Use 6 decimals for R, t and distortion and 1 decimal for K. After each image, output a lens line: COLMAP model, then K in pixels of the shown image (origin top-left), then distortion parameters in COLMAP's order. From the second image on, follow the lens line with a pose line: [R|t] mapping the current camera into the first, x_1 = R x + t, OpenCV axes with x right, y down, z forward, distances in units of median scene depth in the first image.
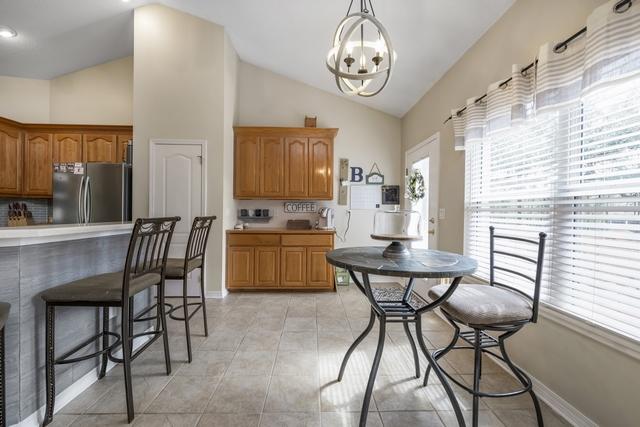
lens RADIAL K [[256.1, 0, 319.1], [0, 256.1, 212.5], [0, 0, 1]] dist [-0.001702, -0.001367]
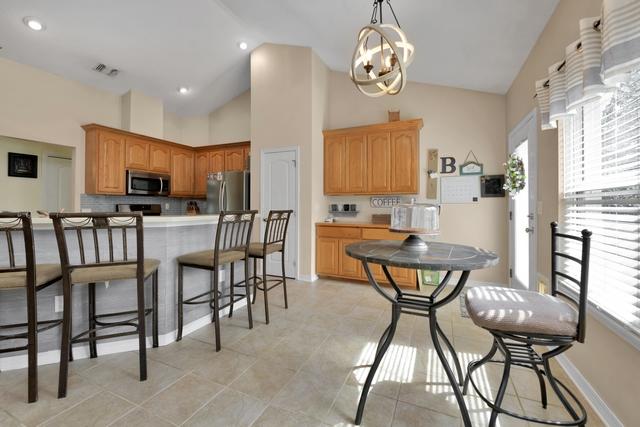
lens RADIAL K [[256.1, 0, 318.2], [0, 256.1, 203.6], [0, 0, 1]] dist [-0.001702, -0.001367]
pose [[0.901787, -0.009228, -0.432082, 0.235476], [0.002799, 0.999876, -0.015512, 0.003406], [0.432172, 0.012779, 0.901701, -0.042447]]
